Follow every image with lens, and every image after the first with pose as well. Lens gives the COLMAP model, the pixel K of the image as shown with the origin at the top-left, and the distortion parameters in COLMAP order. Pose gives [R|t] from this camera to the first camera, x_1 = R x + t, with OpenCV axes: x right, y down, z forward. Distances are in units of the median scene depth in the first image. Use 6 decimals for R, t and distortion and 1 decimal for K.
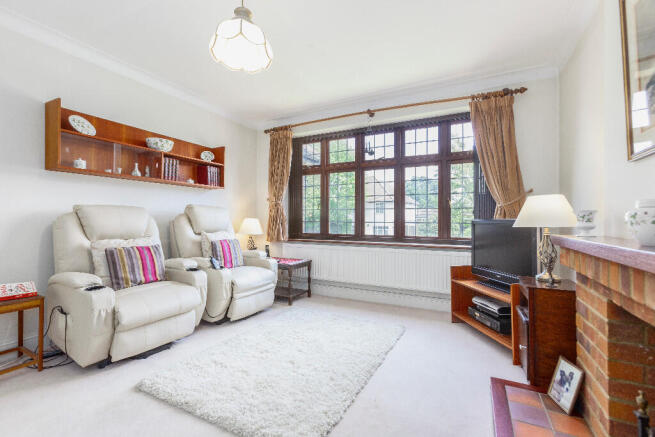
lens RADIAL K [[298.2, 0, 331.6], [0, 298.2, 214.5], [0, 0, 1]] dist [0.005462, 0.001817]
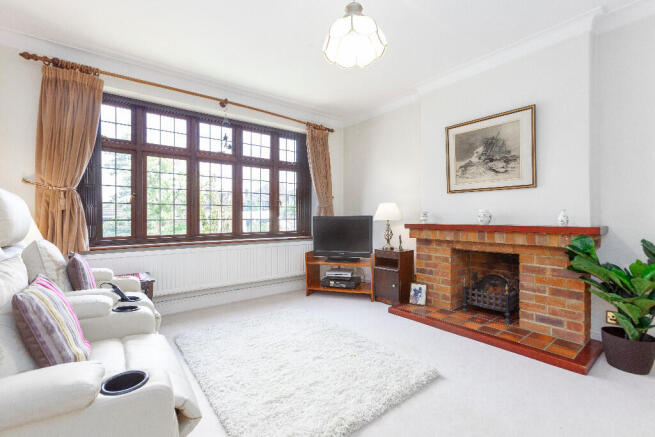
lens RADIAL K [[298.2, 0, 327.1], [0, 298.2, 215.4], [0, 0, 1]] dist [0.005462, 0.001817]
pose [[0.400003, -0.002330, 0.916511, -0.610084], [-0.011589, 0.999904, 0.007600, 0.002105], [-0.916441, -0.013662, 0.399938, 0.331370]]
